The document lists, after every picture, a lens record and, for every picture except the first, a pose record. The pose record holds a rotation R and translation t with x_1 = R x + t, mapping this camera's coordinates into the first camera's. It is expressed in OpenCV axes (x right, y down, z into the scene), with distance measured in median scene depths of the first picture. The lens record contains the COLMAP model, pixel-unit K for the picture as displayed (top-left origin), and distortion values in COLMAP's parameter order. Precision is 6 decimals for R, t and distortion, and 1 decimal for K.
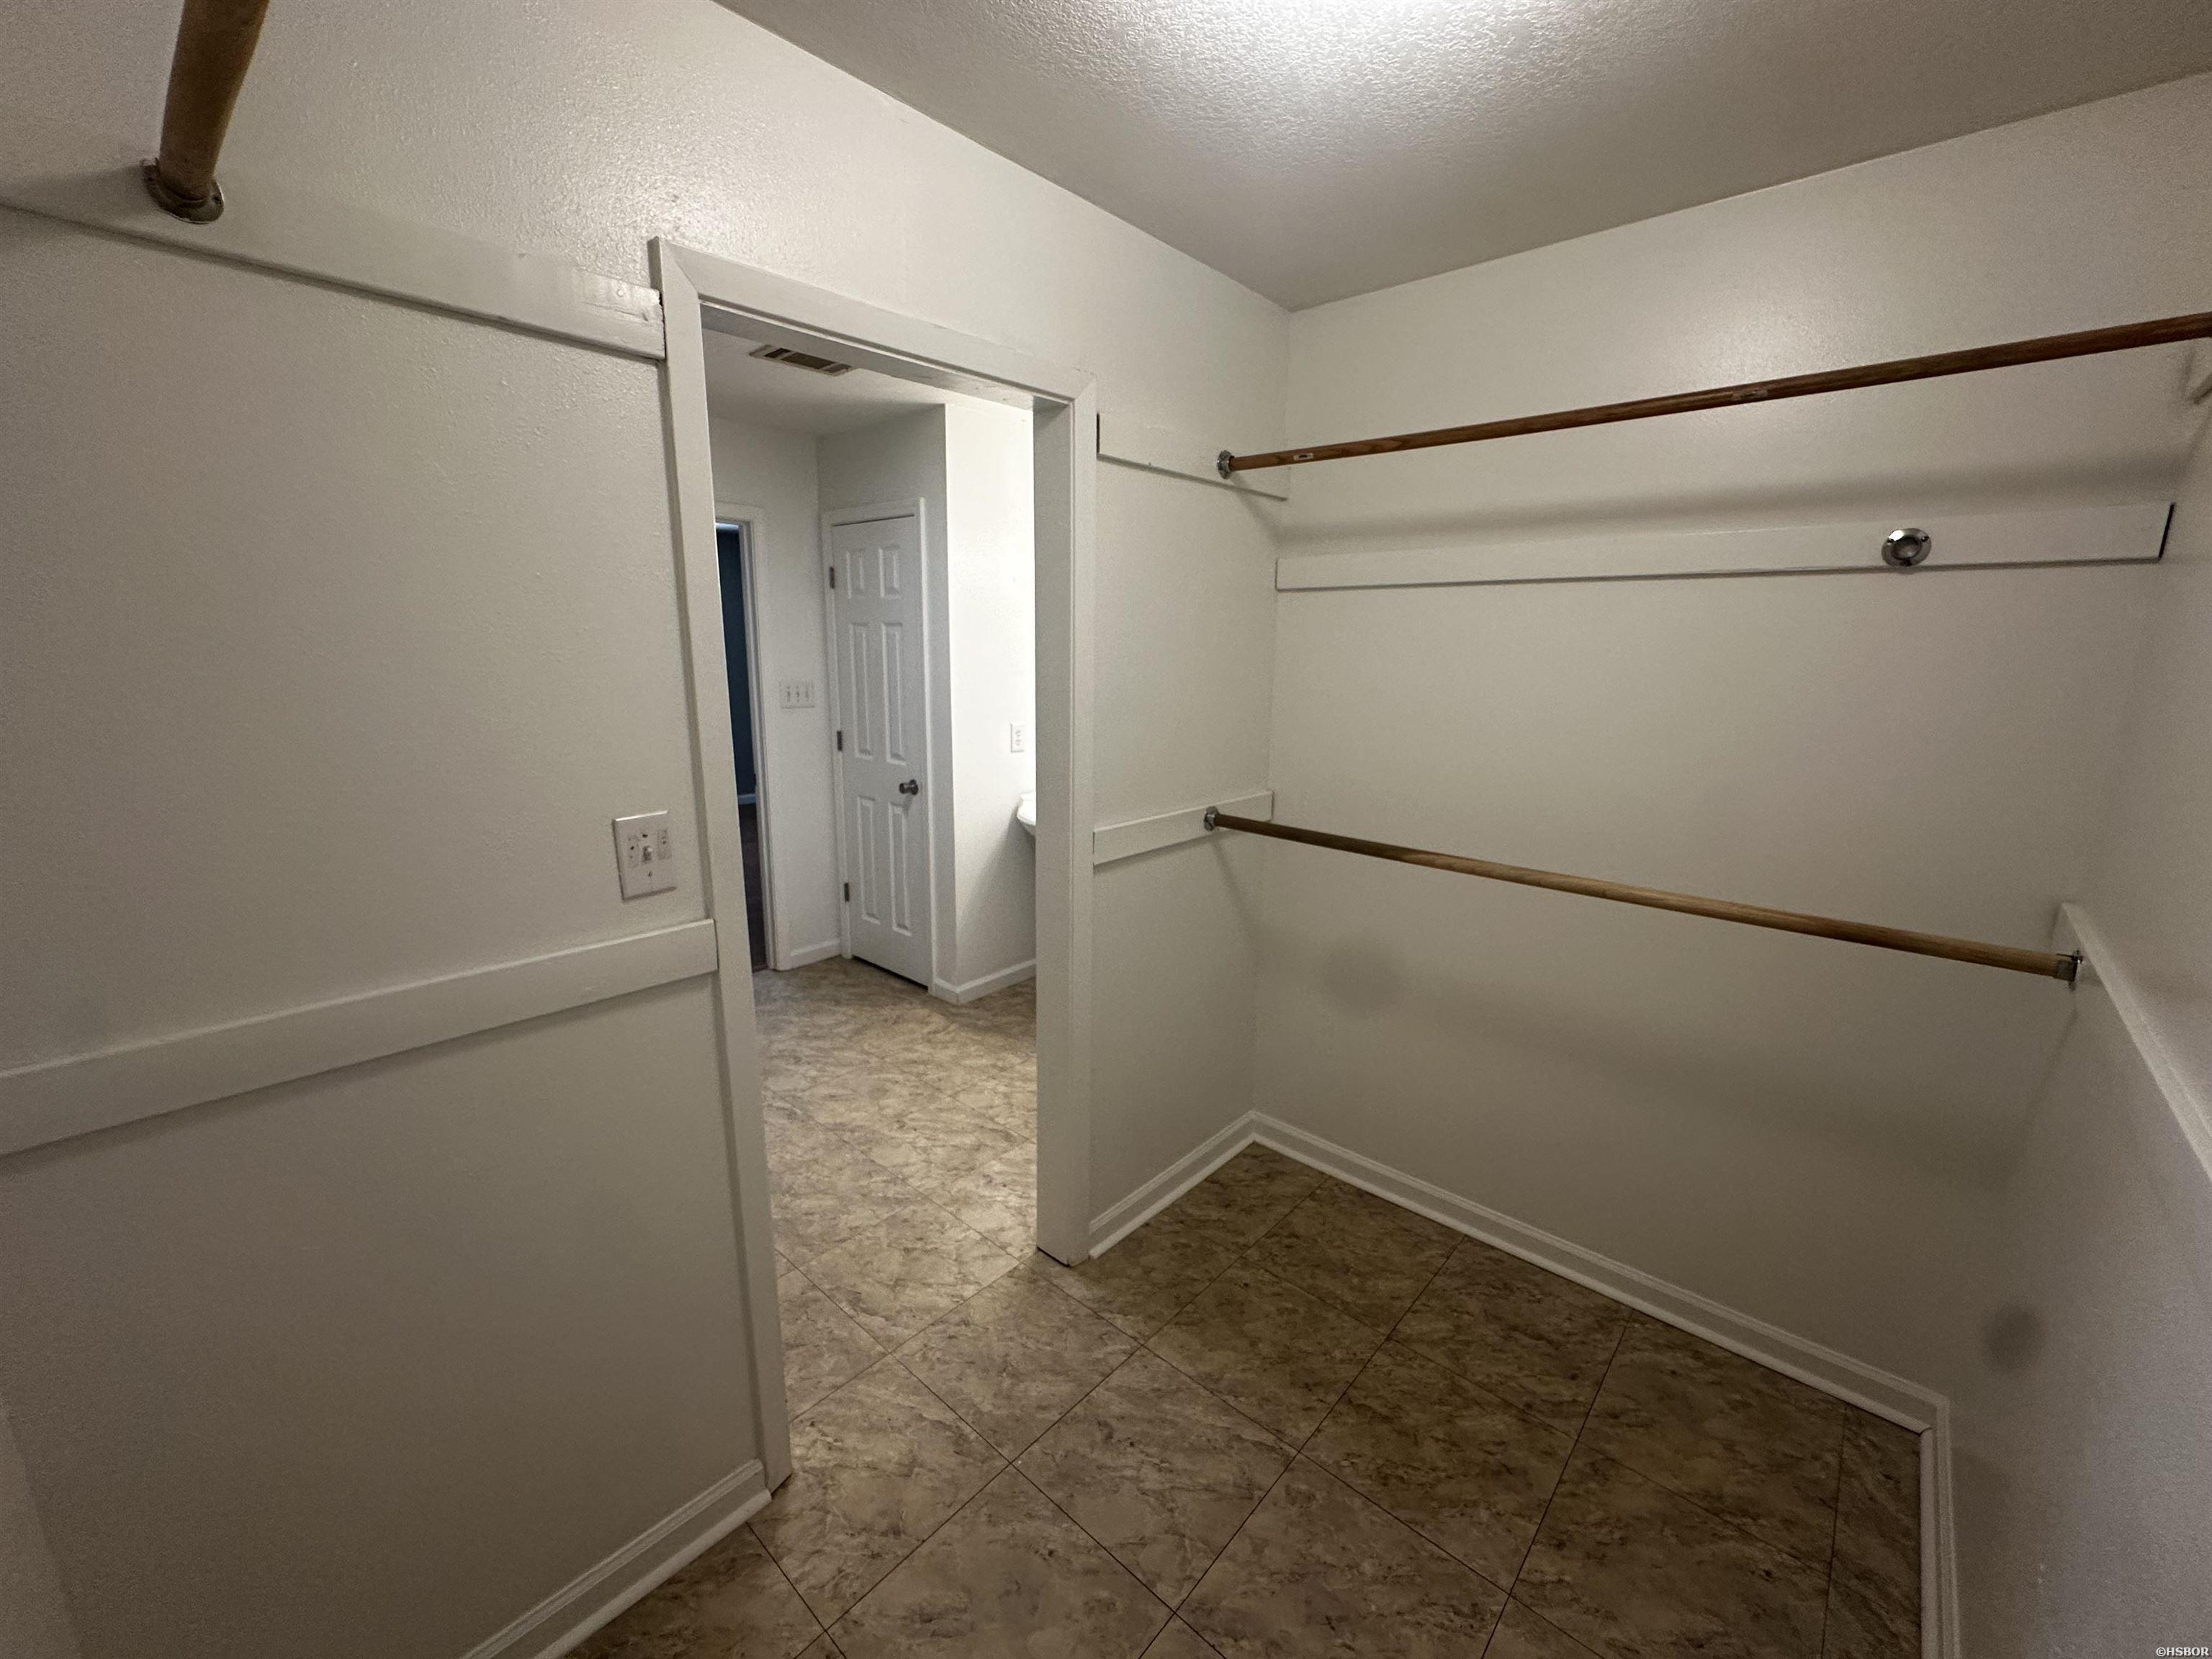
lens RADIAL K [[883.7, 0, 1106.0], [0, 883.7, 829.5], [0, 0, 1]] dist [-0.002382, 0.000612]
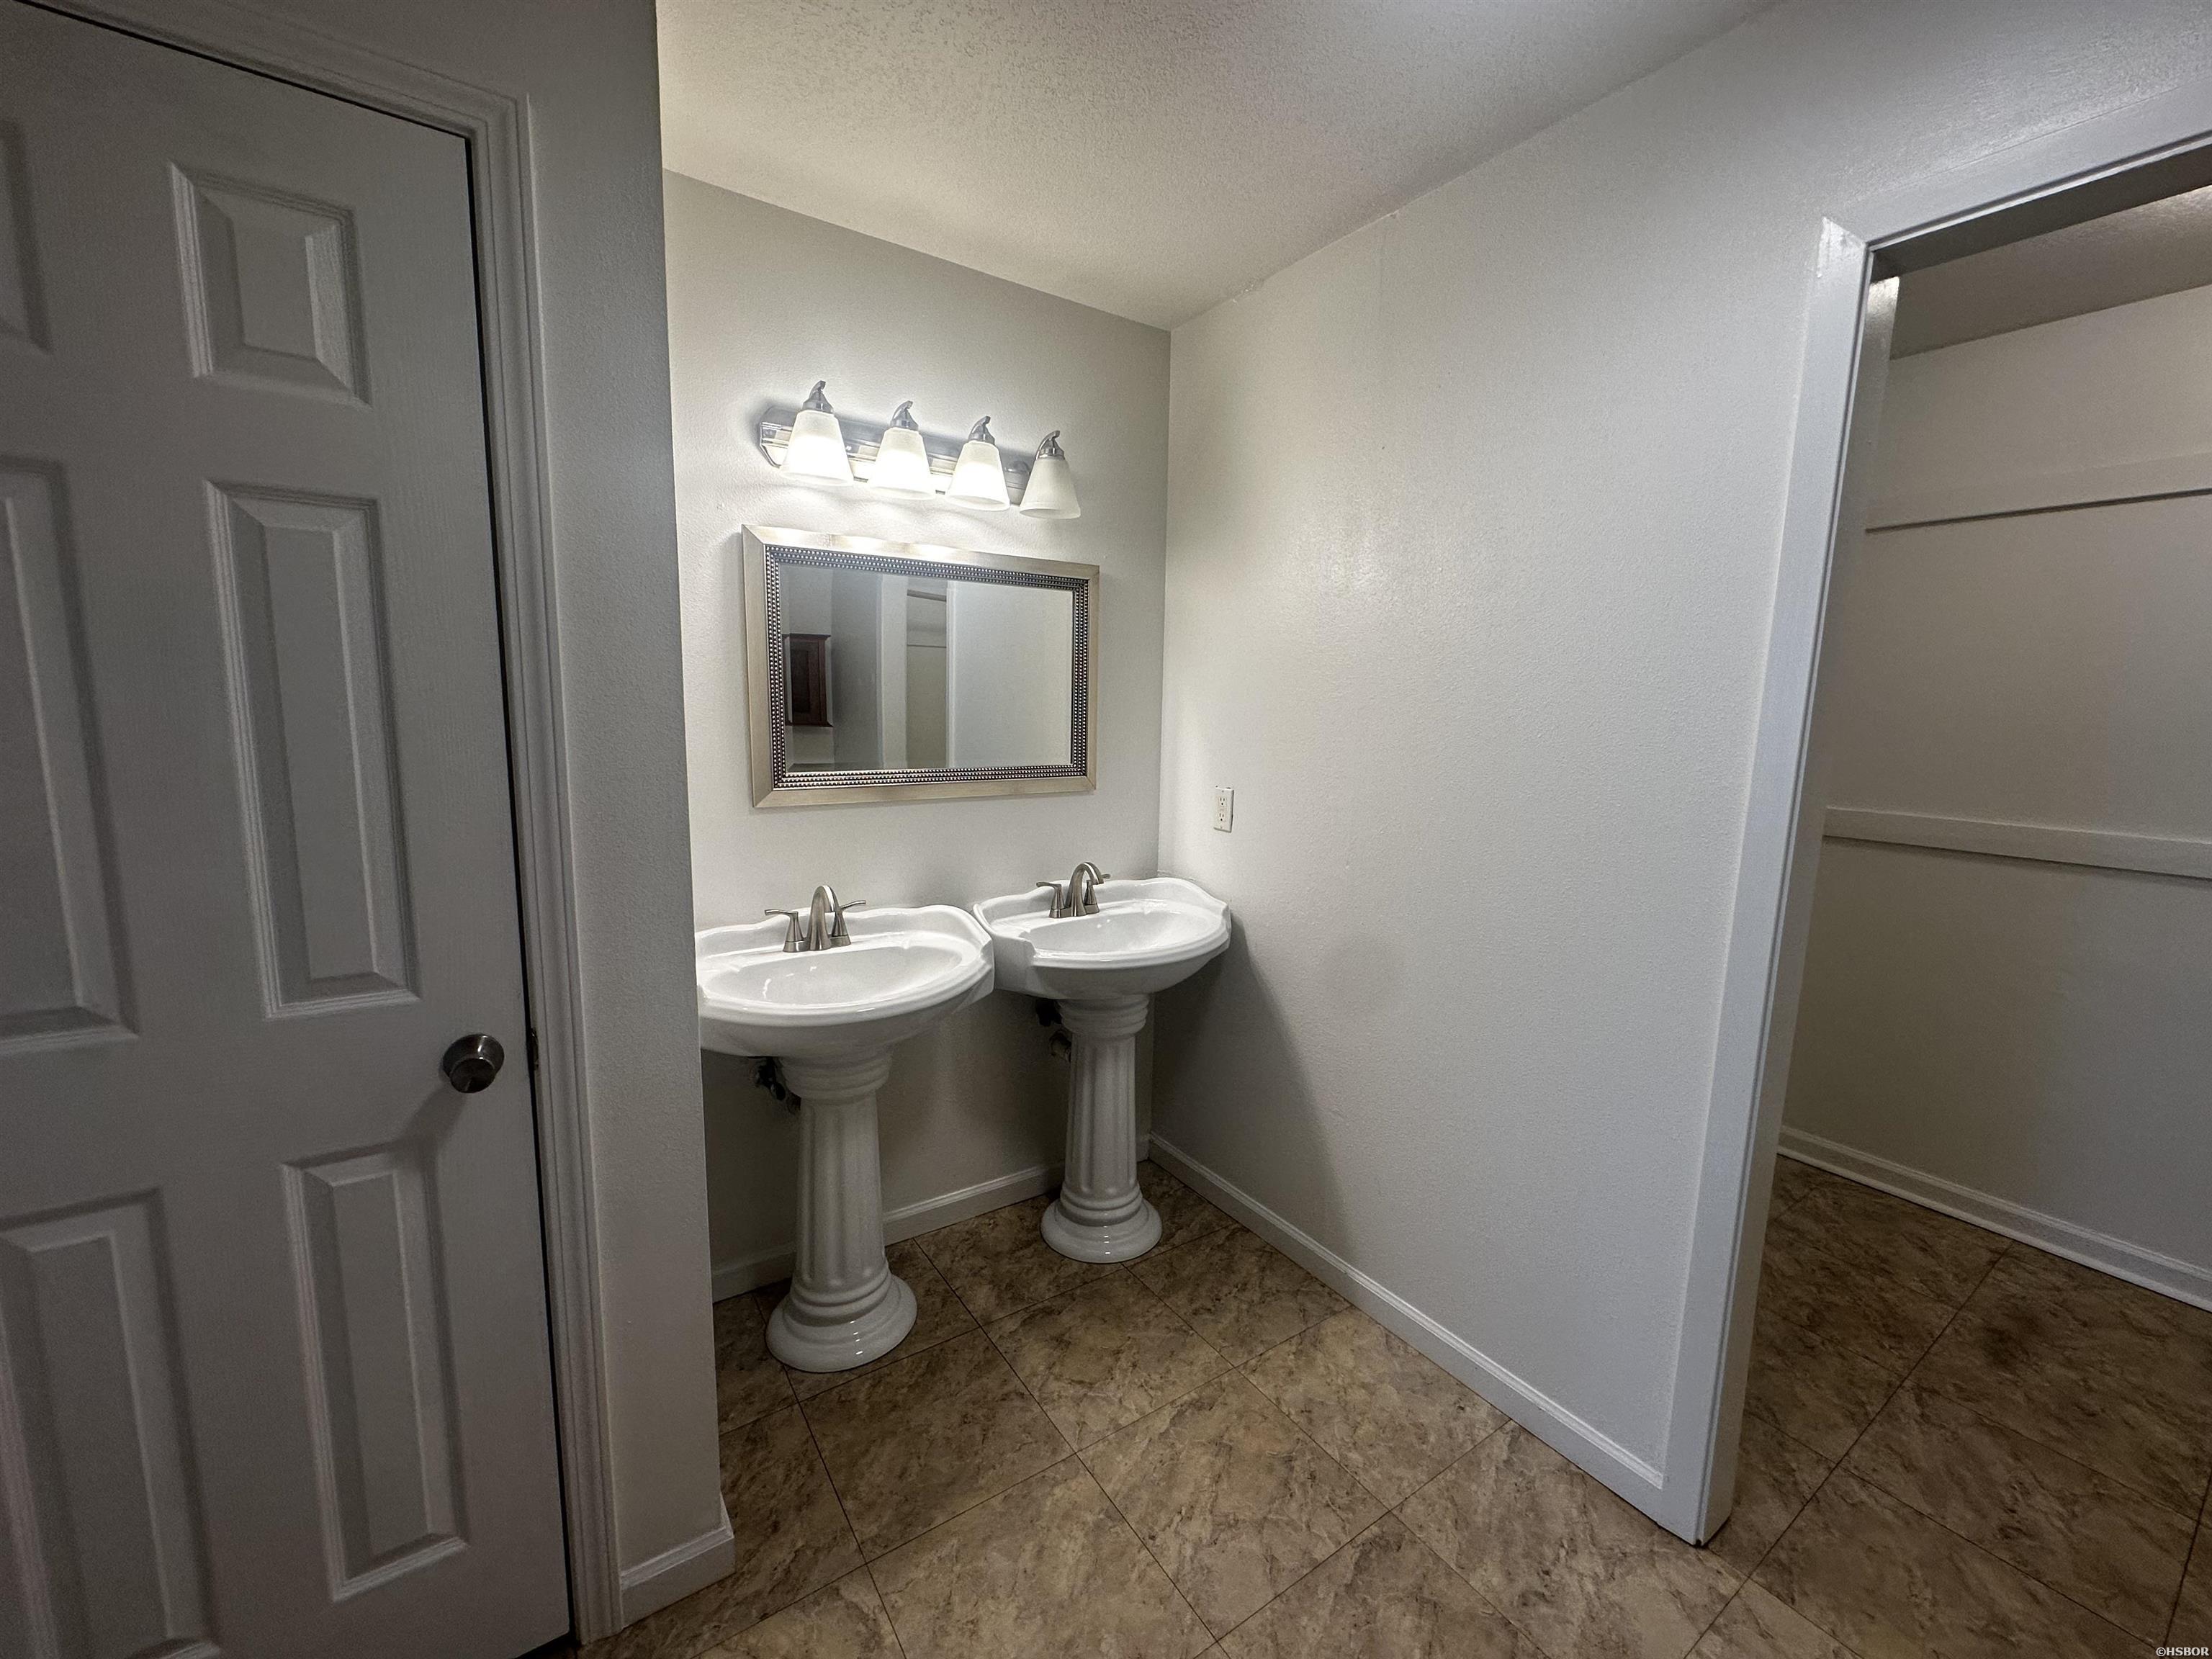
lens RADIAL K [[883.7, 0, 1106.0], [0, 883.7, 829.5], [0, 0, 1]] dist [-0.002382, 0.000612]
pose [[0.244501, -0.144522, 0.958818, -0.554606], [0.186568, 0.977366, 0.099742, -0.143383], [-0.951531, 0.154498, 0.265930, 0.884940]]
